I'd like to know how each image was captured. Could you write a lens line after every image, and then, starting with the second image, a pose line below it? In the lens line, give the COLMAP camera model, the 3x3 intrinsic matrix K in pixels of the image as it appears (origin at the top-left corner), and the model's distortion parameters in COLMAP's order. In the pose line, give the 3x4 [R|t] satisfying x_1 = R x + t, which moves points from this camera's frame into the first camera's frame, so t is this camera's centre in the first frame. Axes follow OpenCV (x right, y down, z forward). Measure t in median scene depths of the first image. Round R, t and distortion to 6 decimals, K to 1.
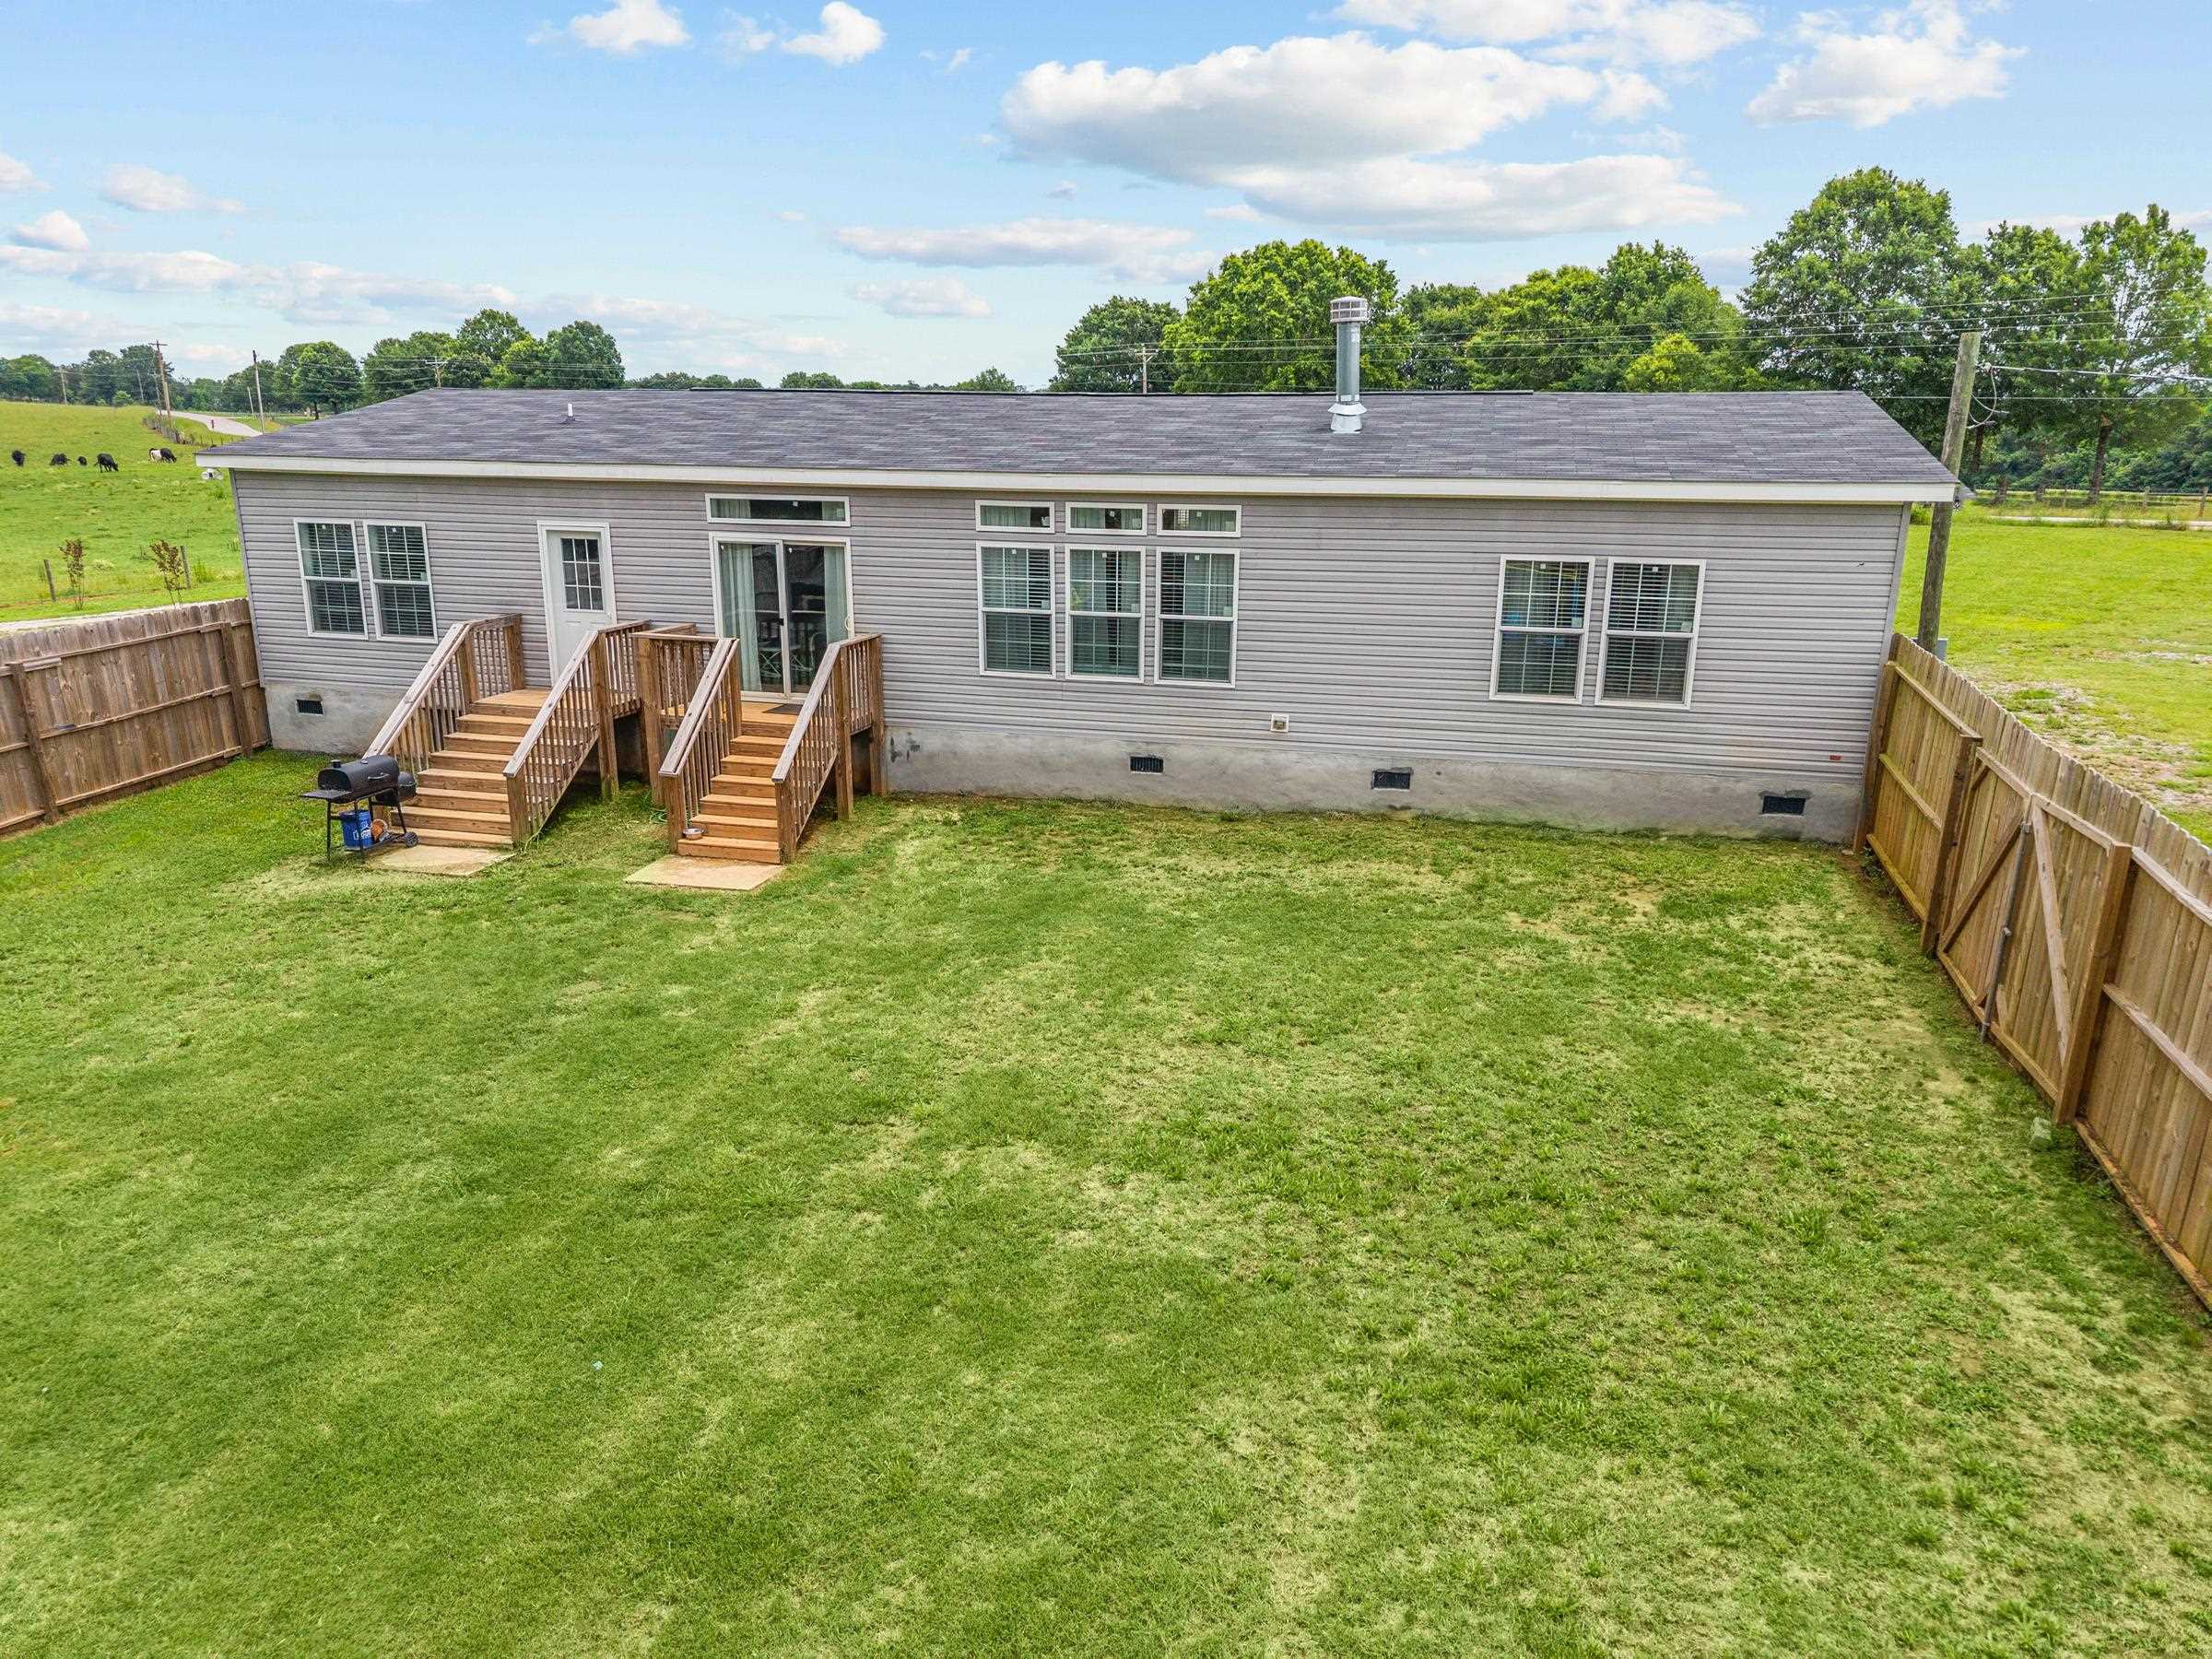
lens RADIAL K [[1467.5, 0, 1099.1], [0, 1467.5, 843.4], [0, 0, 1]] dist [0.039269, -0.040236]
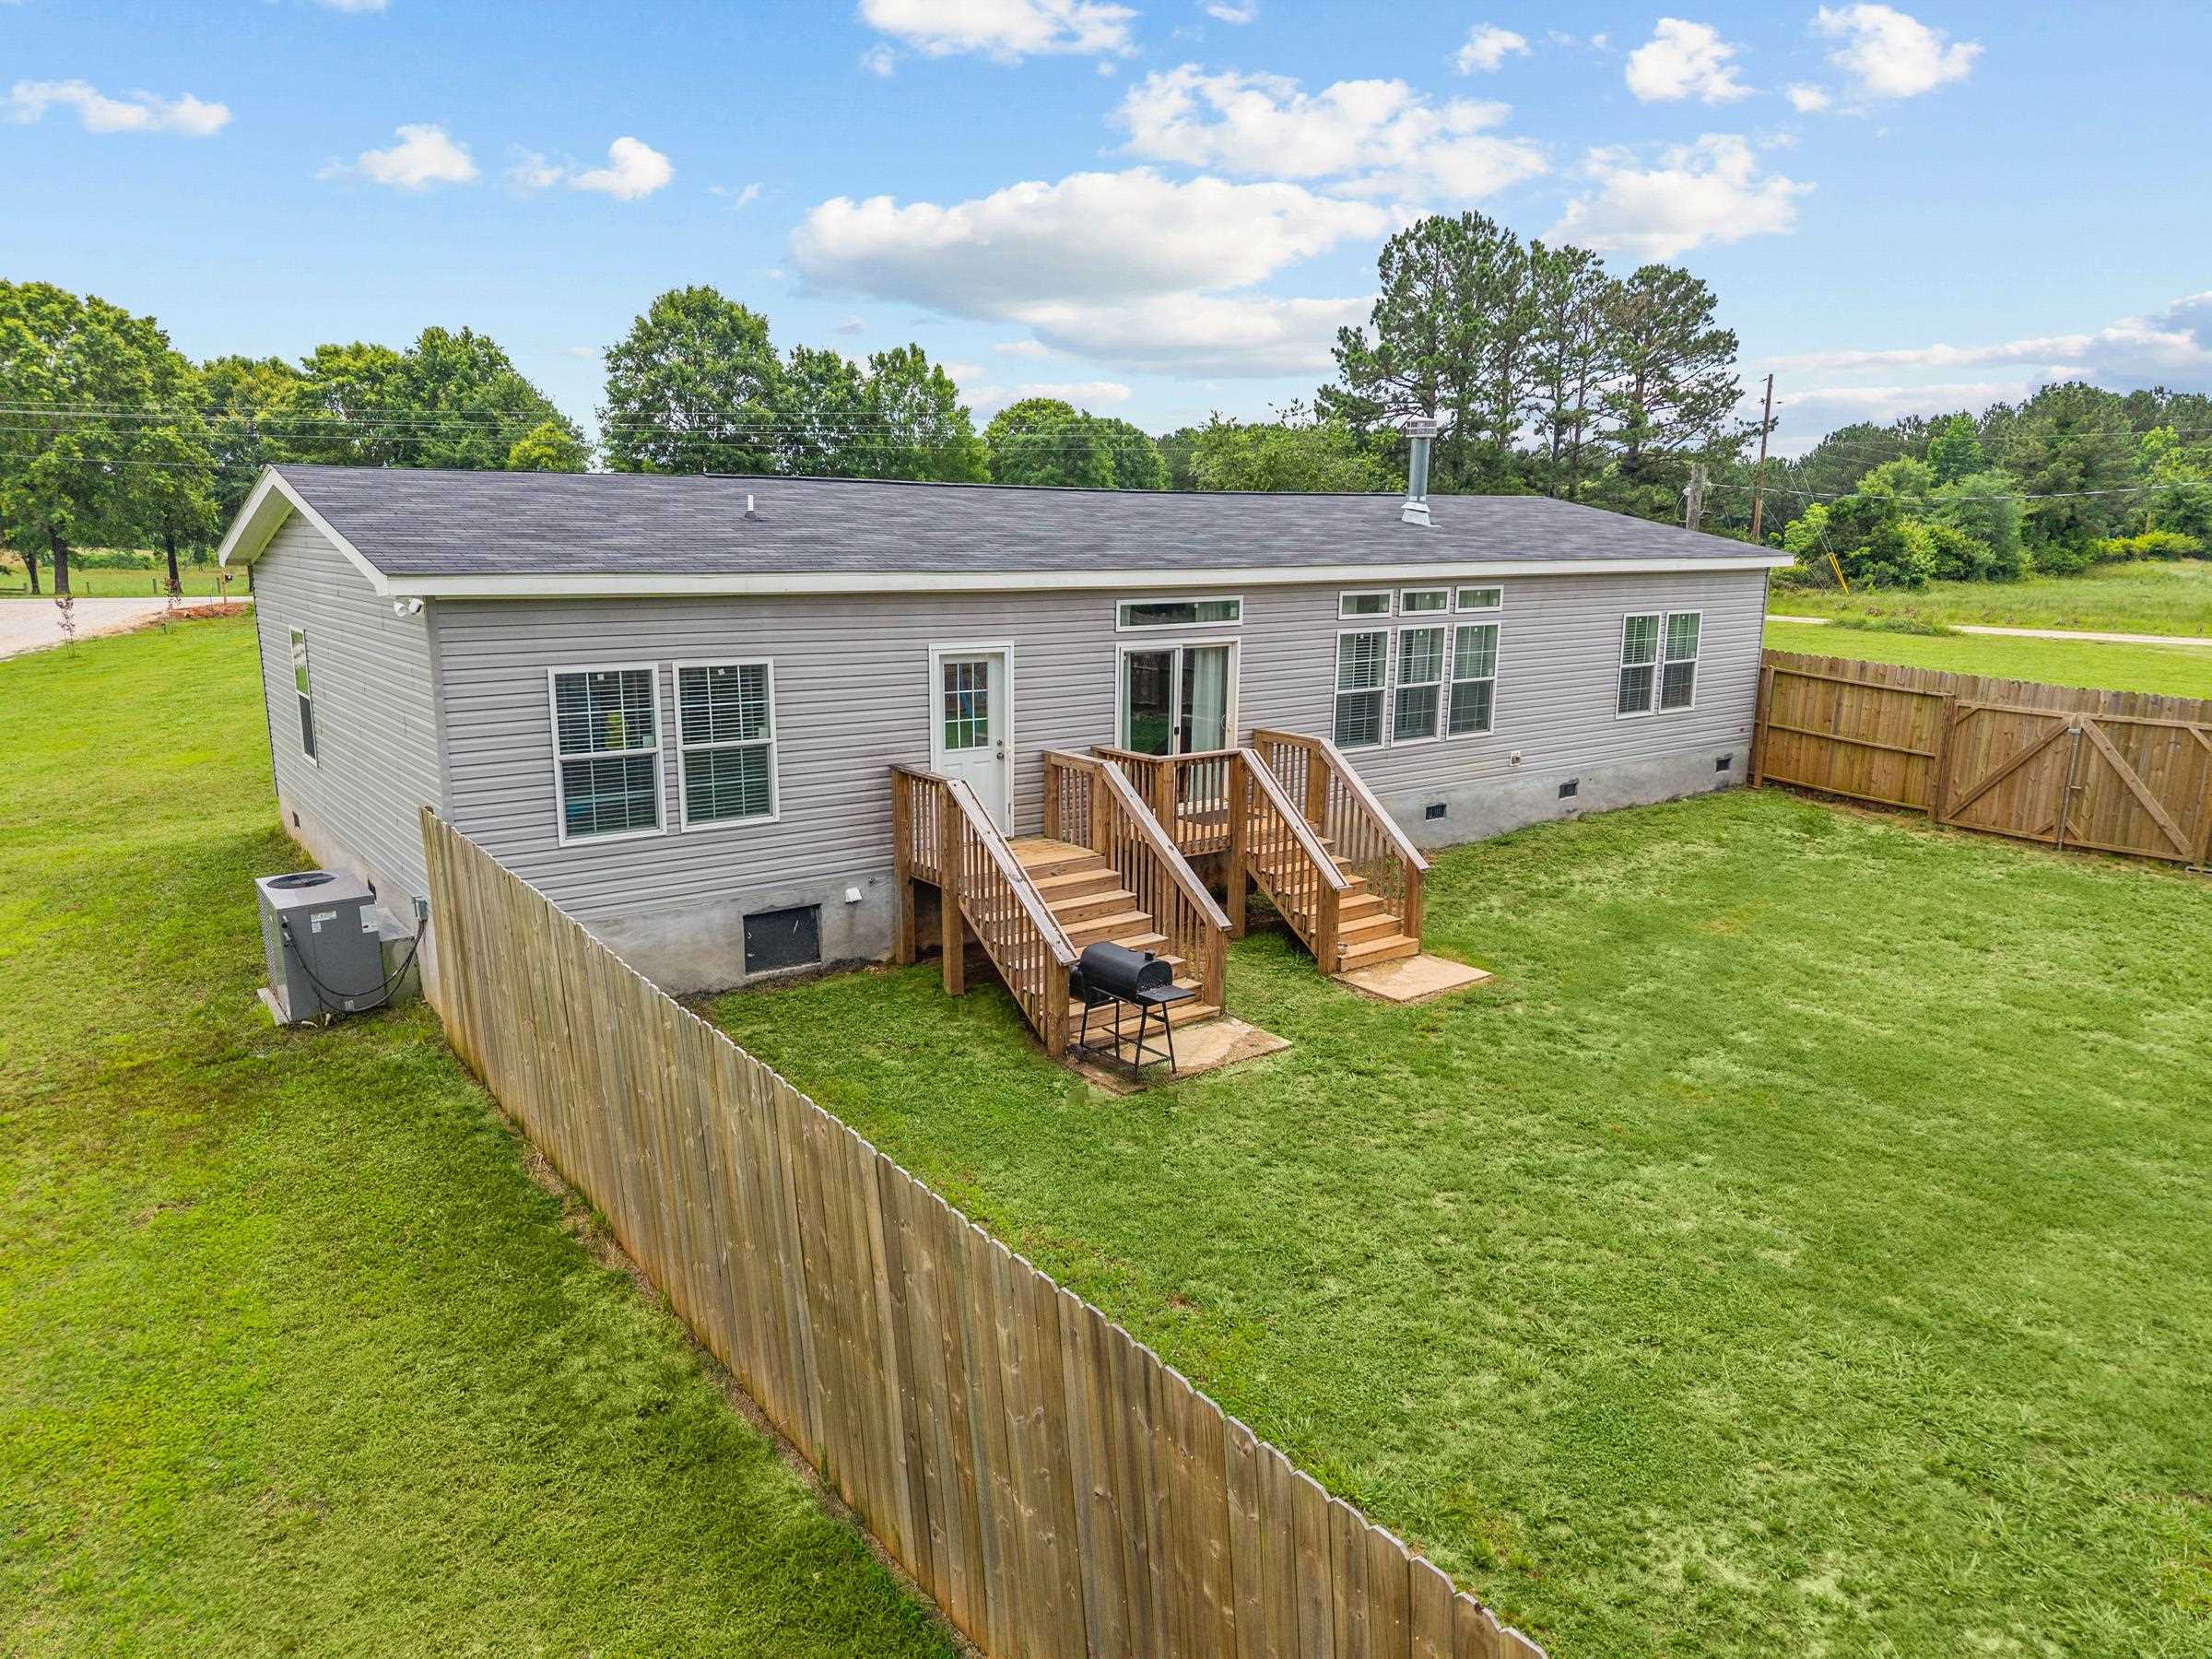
lens RADIAL K [[1467.5, 0, 1091.8], [0, 1467.5, 820.8], [0, 0, 1]] dist [0.039269, -0.040236]
pose [[0.628266, -0.160041, 0.761359, -1.044475], [0.209377, 0.977290, 0.032655, -0.145459], [-0.749295, 0.138895, 0.647507, 0.473846]]
